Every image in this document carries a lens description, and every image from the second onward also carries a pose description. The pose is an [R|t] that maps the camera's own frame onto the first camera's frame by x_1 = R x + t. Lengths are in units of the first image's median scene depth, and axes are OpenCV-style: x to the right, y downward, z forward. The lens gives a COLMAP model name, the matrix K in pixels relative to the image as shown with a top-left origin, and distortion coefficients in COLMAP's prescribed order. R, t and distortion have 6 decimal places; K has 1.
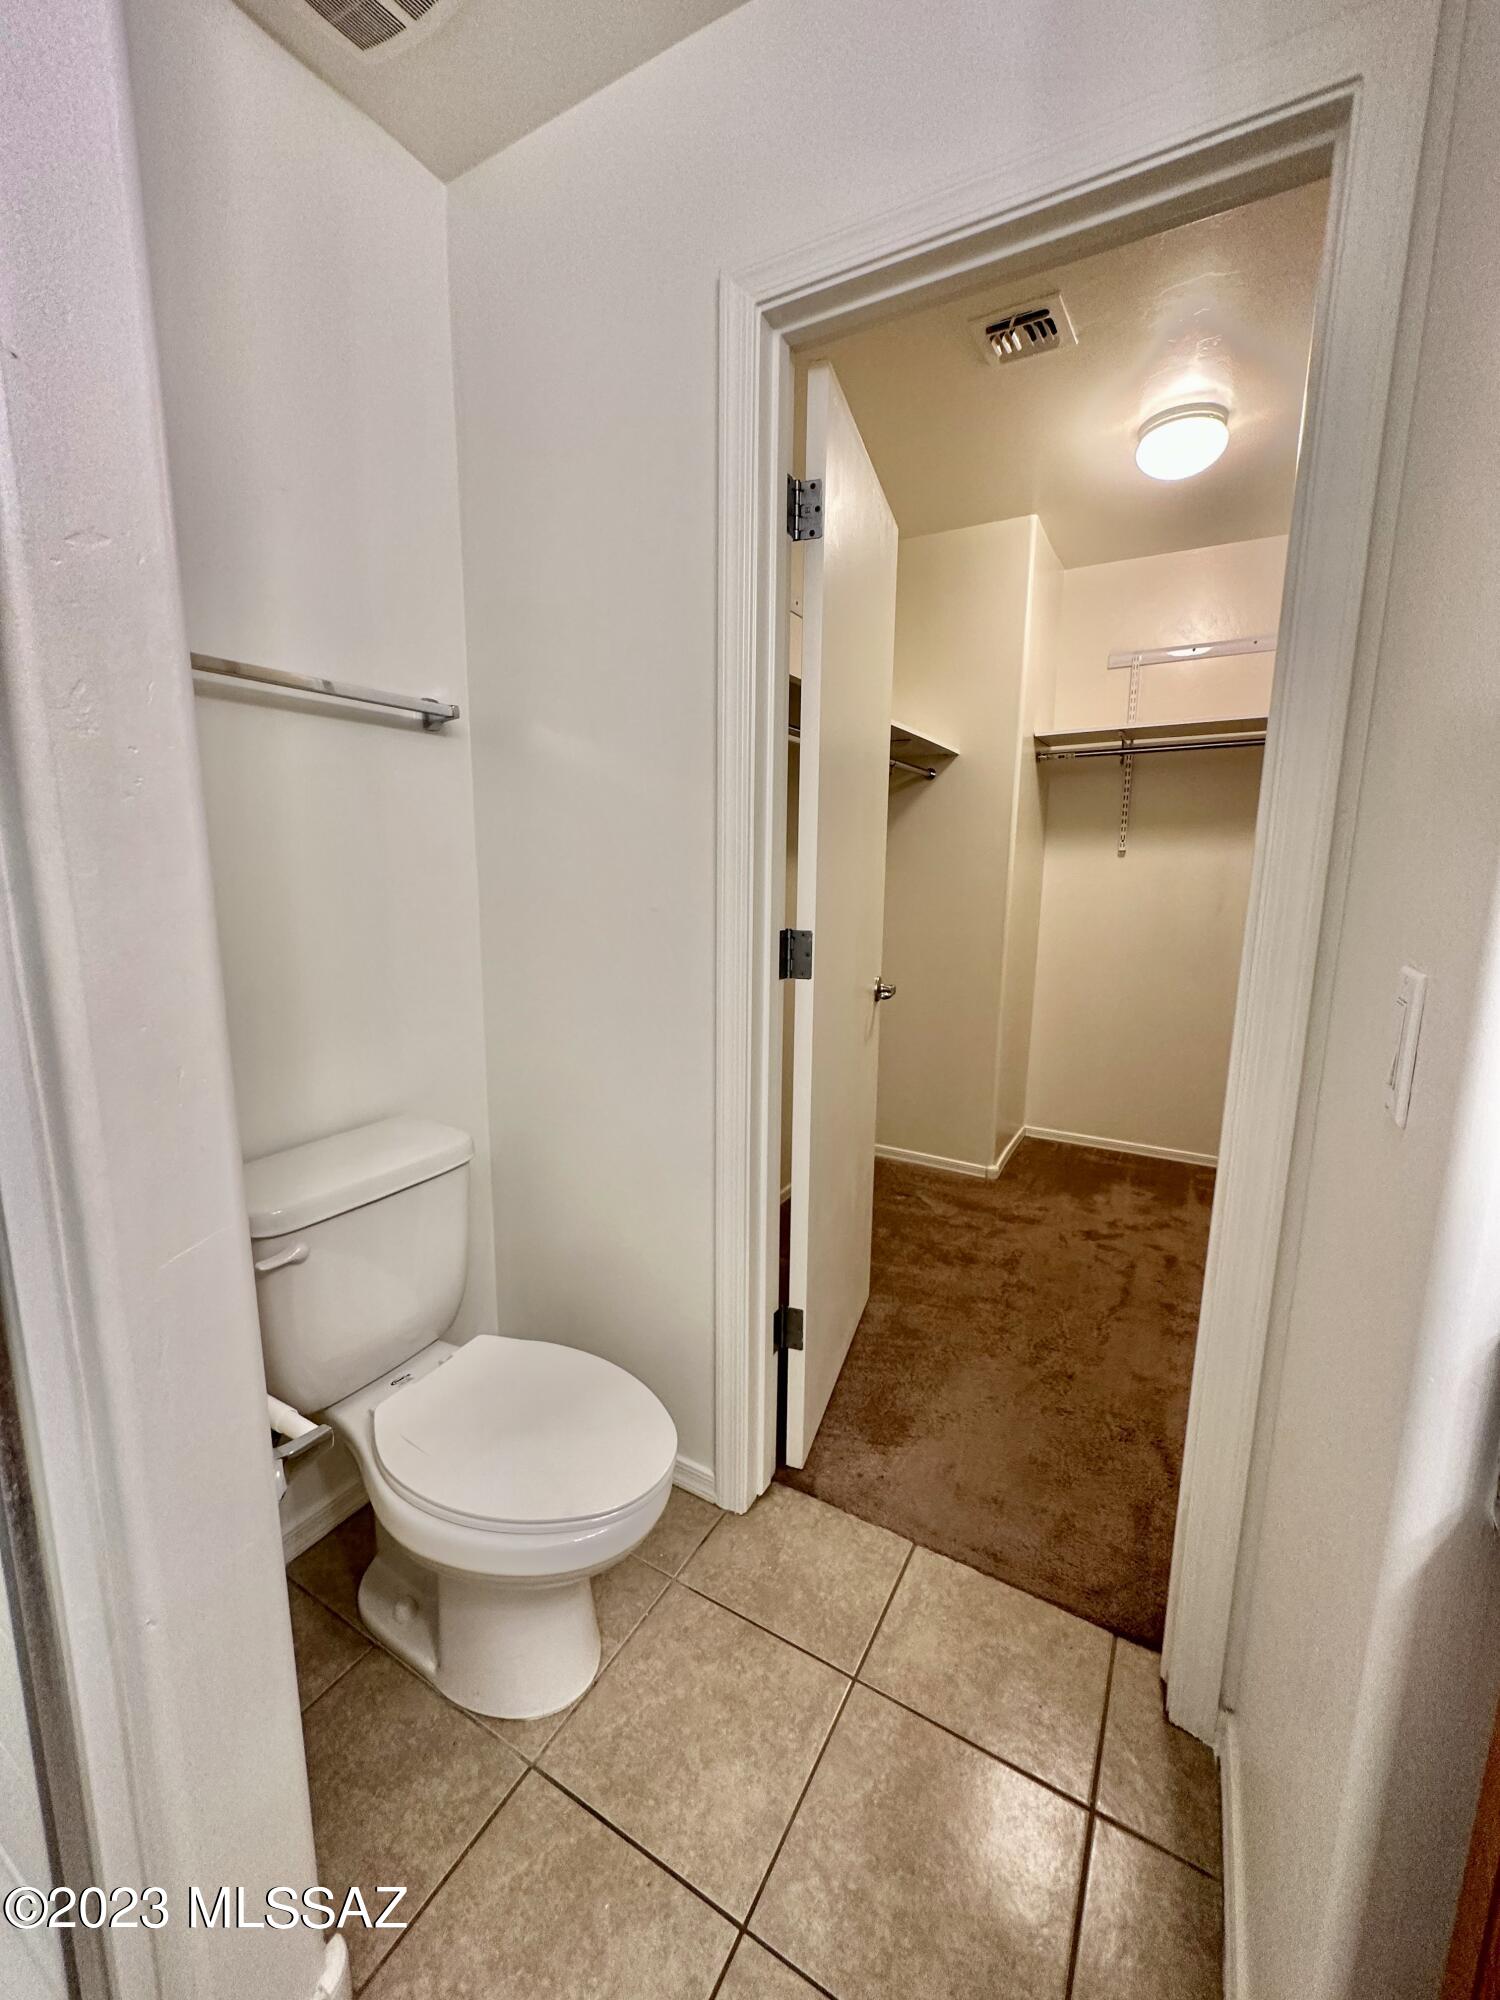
lens RADIAL K [[800.4, 0, 750.0], [0, 800.4, 1000.0], [0, 0, 1]] dist [-0.000096, -0.000205]
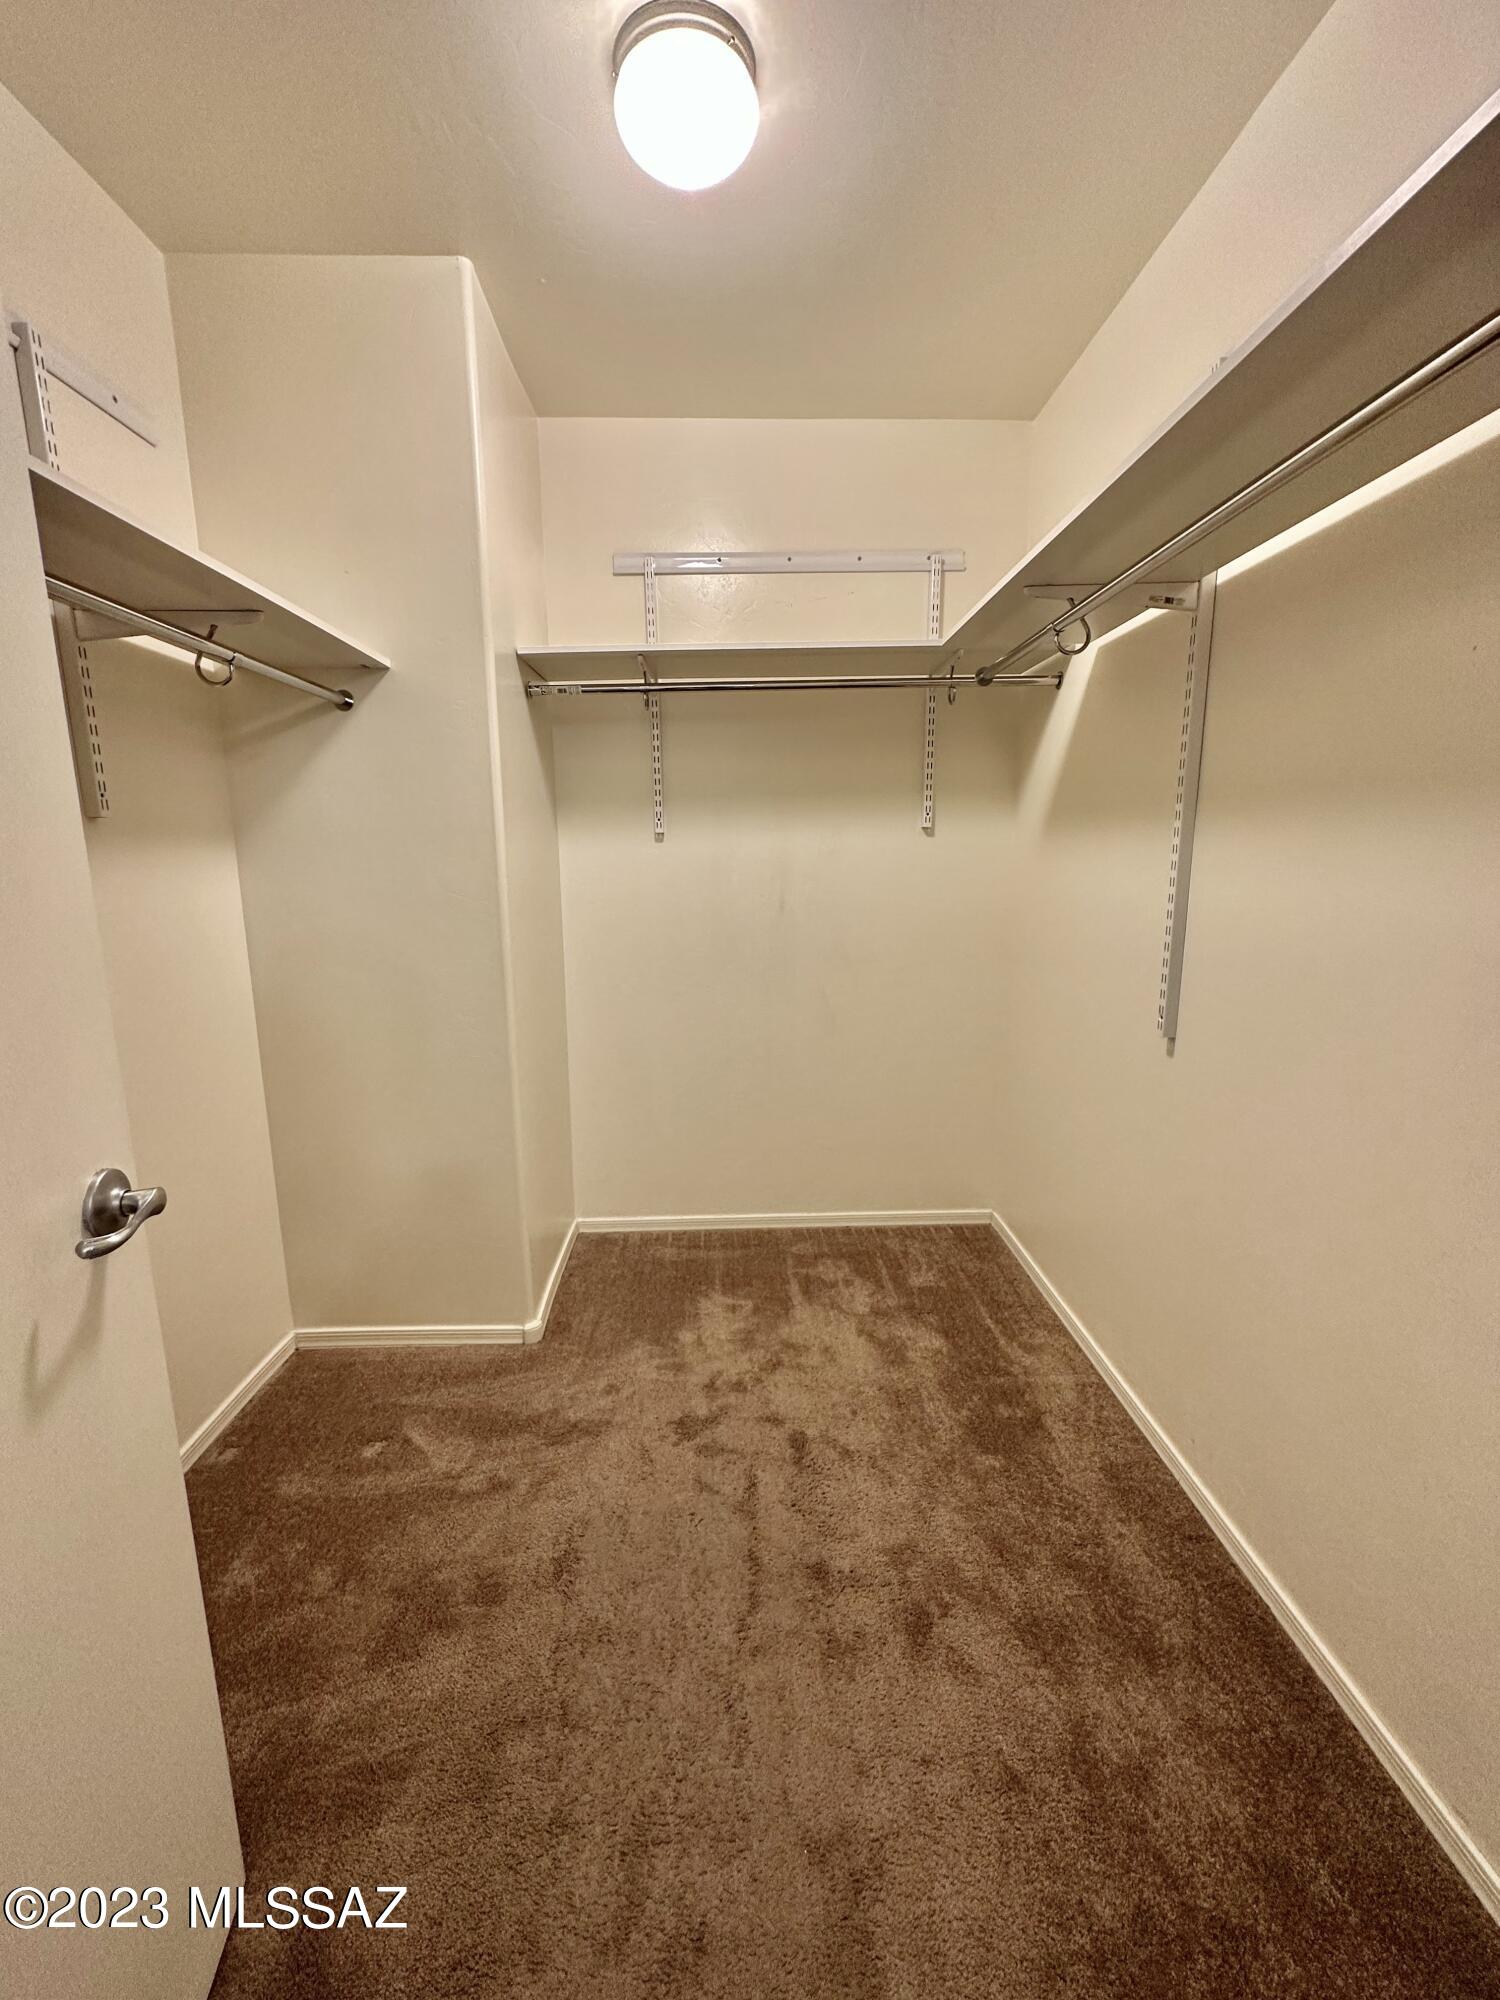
lens RADIAL K [[800.4, 0, 750.0], [0, 800.4, 1000.0], [0, 0, 1]] dist [-0.000096, -0.000205]
pose [[0.851711, -0.111658, 0.511977, 0.166298], [0.104326, 0.993607, 0.043144, -0.066879], [-0.513522, 0.016666, 0.857915, 0.385359]]
